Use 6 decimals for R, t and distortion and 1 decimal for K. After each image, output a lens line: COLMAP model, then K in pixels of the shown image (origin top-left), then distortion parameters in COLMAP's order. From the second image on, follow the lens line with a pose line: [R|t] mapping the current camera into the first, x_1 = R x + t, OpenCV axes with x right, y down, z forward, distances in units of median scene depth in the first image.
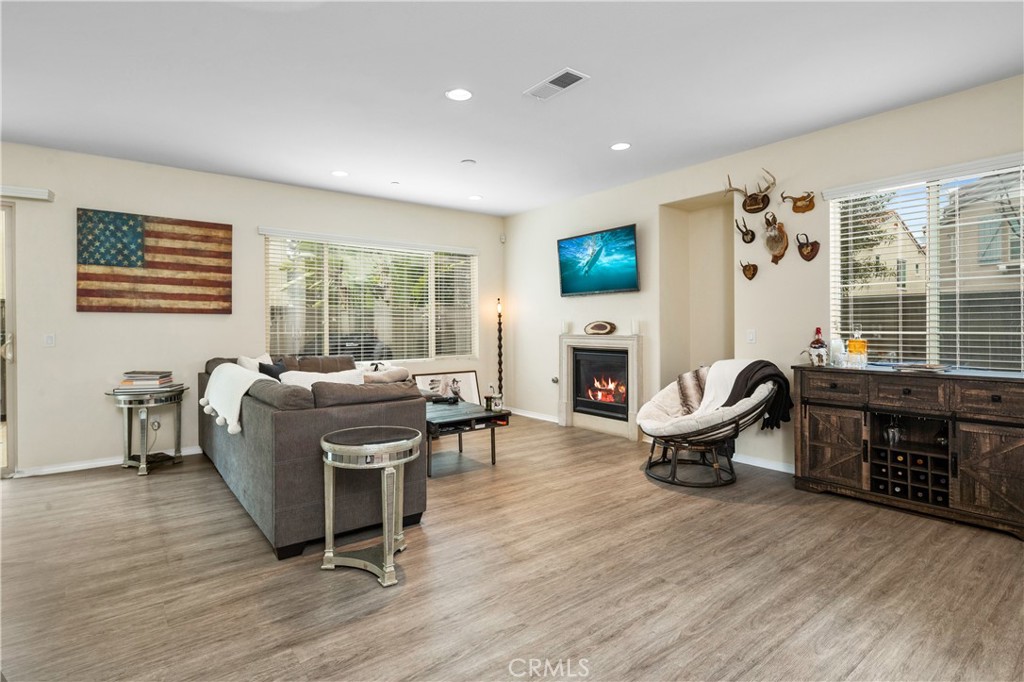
lens RADIAL K [[510.9, 0, 497.2], [0, 510.9, 326.2], [0, 0, 1]] dist [0.000564, -0.001418]
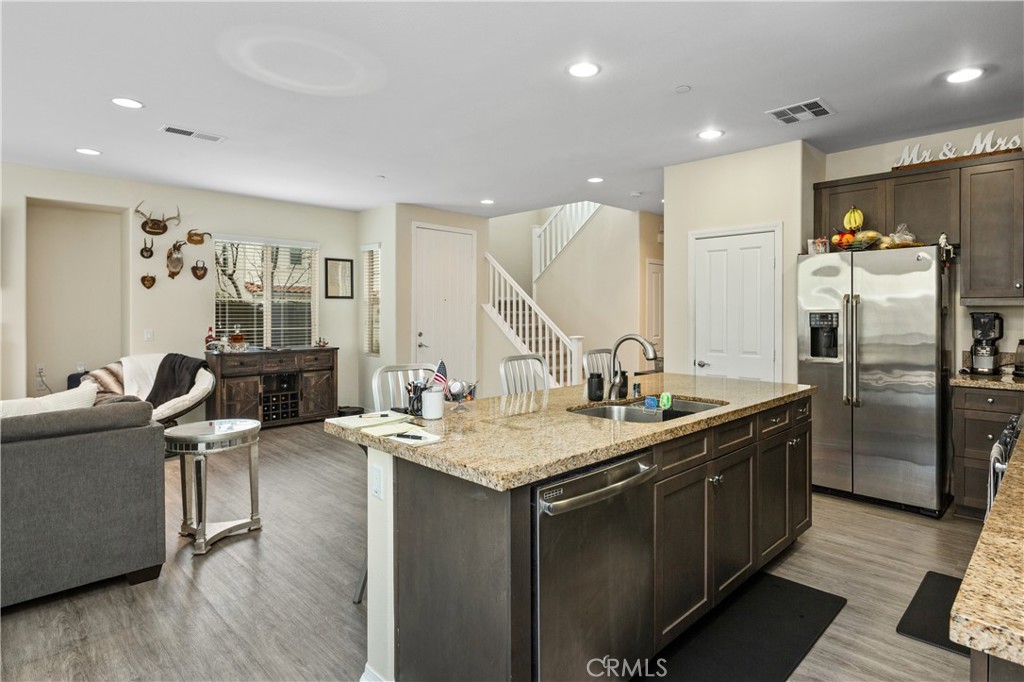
lens RADIAL K [[546.8, 0, 557.0], [0, 546.8, 317.8], [0, 0, 1]] dist [0.000712, -0.001389]
pose [[-0.169440, -0.002309, 0.985538, -0.967071], [0.001303, 0.999996, 0.002567, -0.023559], [-0.985540, 0.001719, -0.169436, 0.261181]]
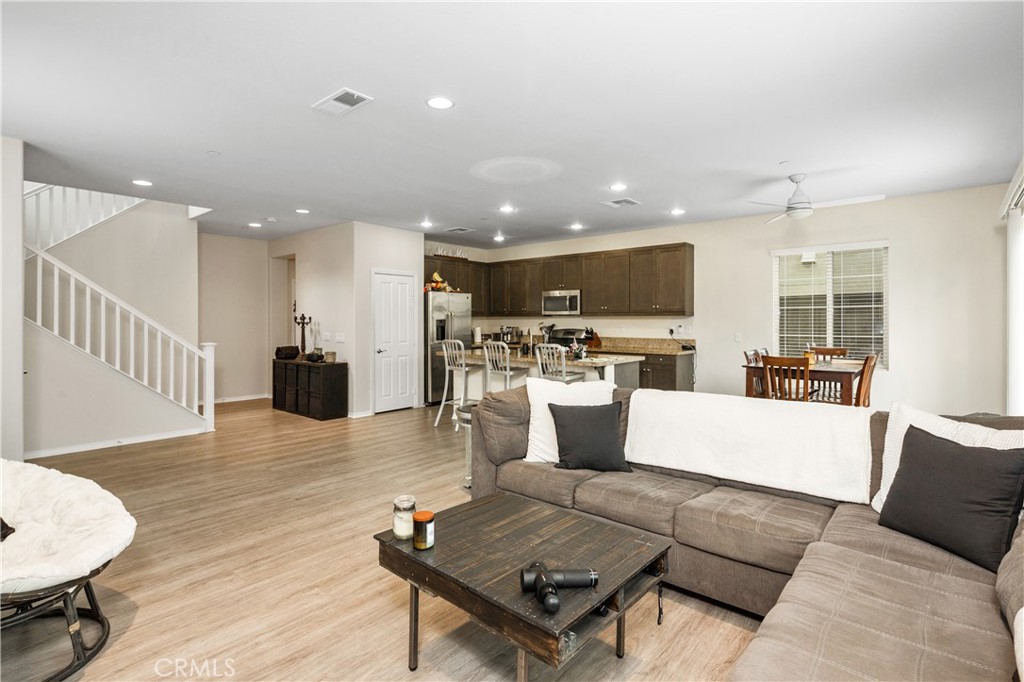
lens RADIAL K [[496.3, 0, 506.5], [0, 496.3, 316.5], [0, 0, 1]] dist [0.001753, -0.000732]
pose [[-0.978617, 0.004448, -0.205641, 0.001618], [0.005102, 0.999983, -0.002651, -0.033870], [0.205626, -0.003643, -0.978624, 1.476720]]
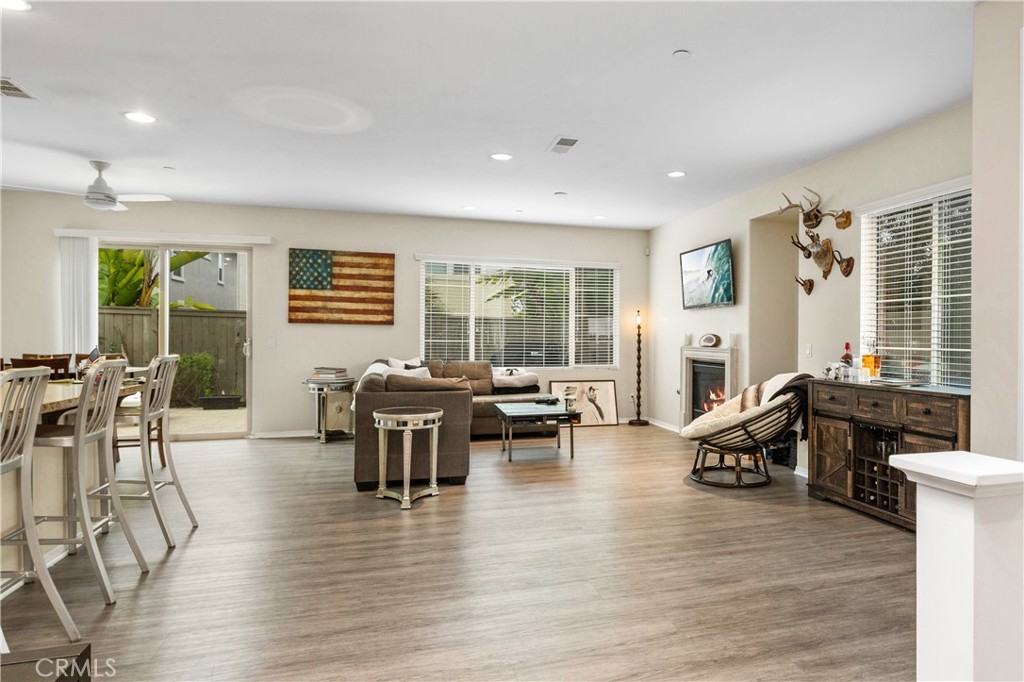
lens RADIAL K [[601.0, 0, 585.5], [0, 601.0, 337.2], [0, 0, 1]] dist [-0.002217, 0.000124]
pose [[0.943435, 0.012817, -0.331309, 0.478530], [-0.012651, 0.999916, 0.002656, -0.004421], [0.331316, 0.001686, 0.943518, -0.271320]]
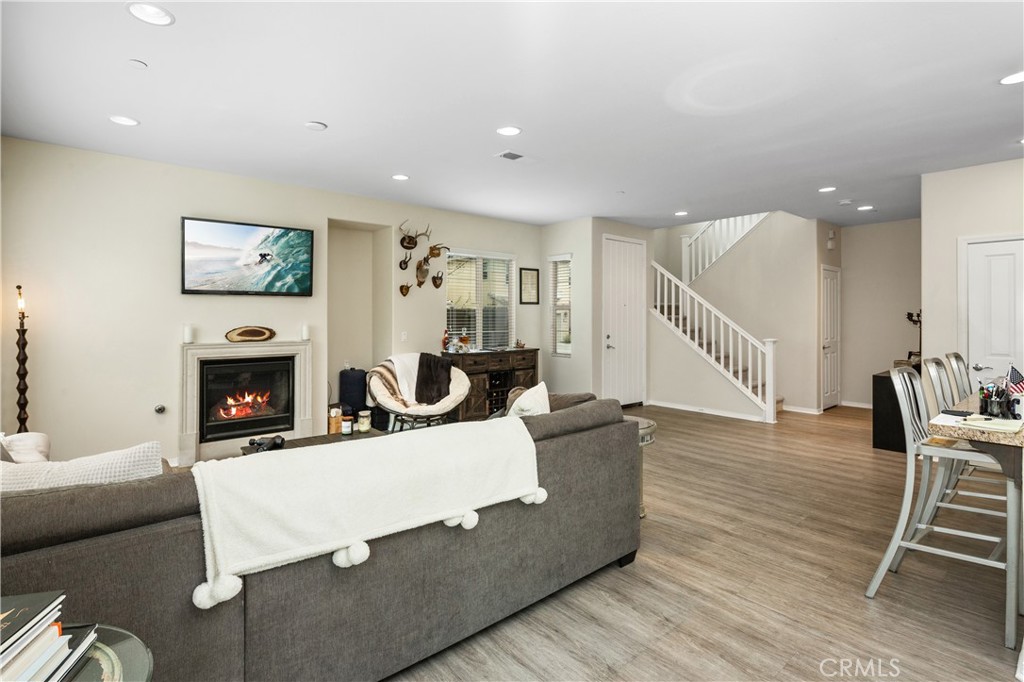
lens RADIAL K [[496.3, 0, 506.5], [0, 496.3, 316.5], [0, 0, 1]] dist [0.001753, -0.000732]
pose [[-0.059203, 0.006832, 0.998223, -0.882883], [0.002096, 0.999975, -0.006720, -0.026509], [-0.998244, 0.001694, -0.059215, 0.809328]]
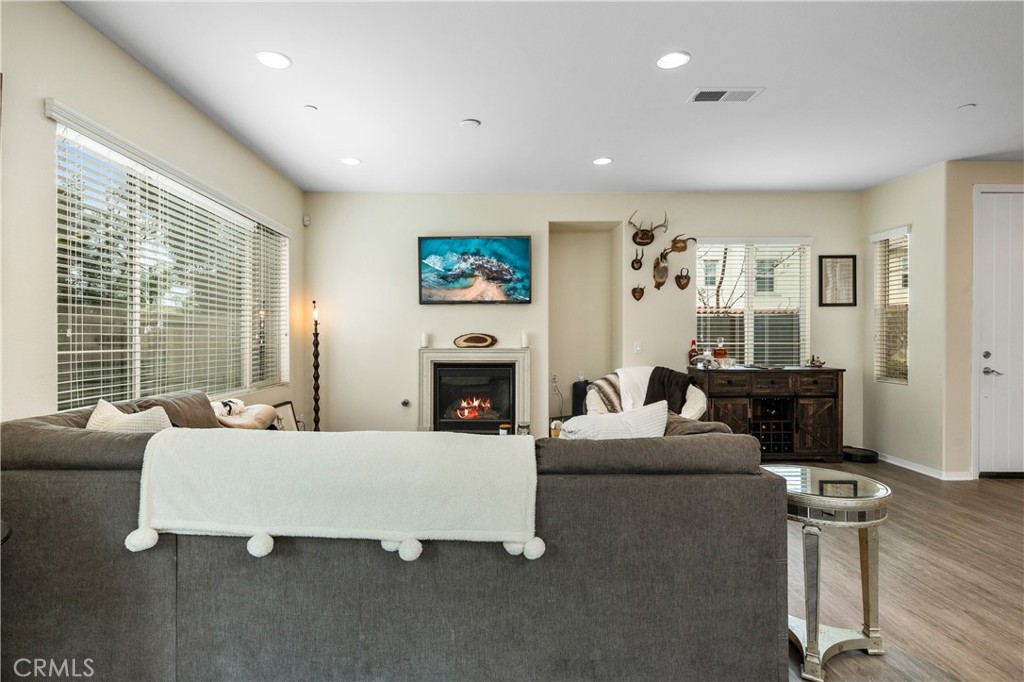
lens RADIAL K [[517.6, 0, 483.4], [0, 517.6, 338.4], [0, 0, 1]] dist [0.002628, -0.000977]
pose [[0.609107, 0.001731, 0.793086, -0.702366], [-0.001993, 0.999998, -0.000652, 0.000082], [-0.793085, -0.001184, 0.609109, 0.549394]]
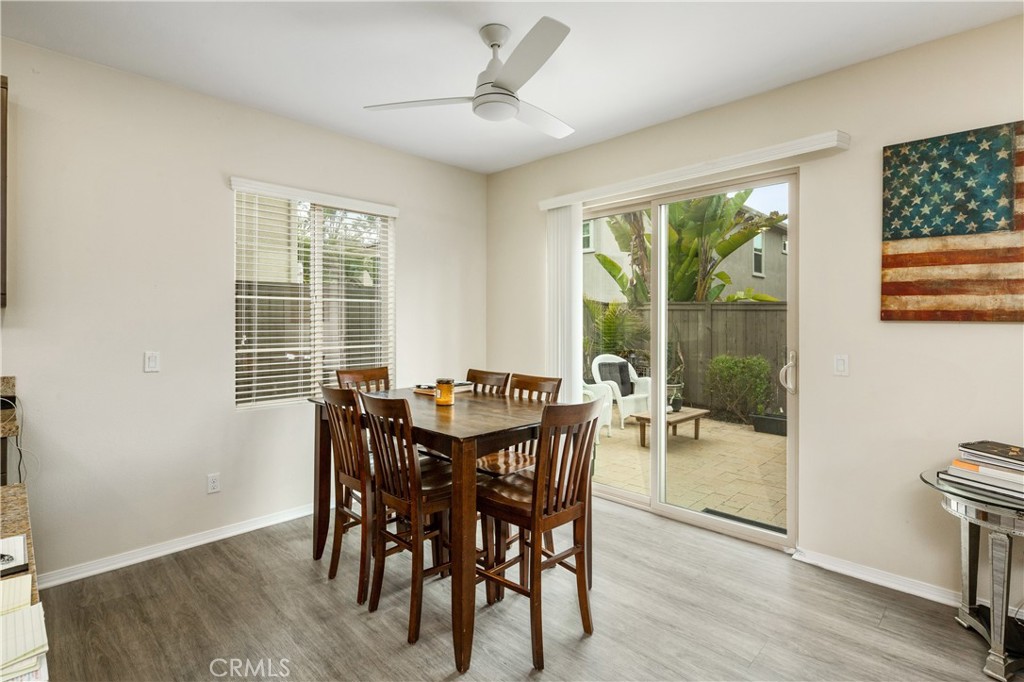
lens RADIAL K [[501.9, 0, 500.9], [0, 501.9, 324.0], [0, 0, 1]] dist [-0.004088, -0.001383]
pose [[0.131129, 0.009627, -0.991319, -0.299153], [-0.007358, 0.999935, 0.008737, -0.026683], [0.991338, 0.006149, 0.131192, 0.480221]]
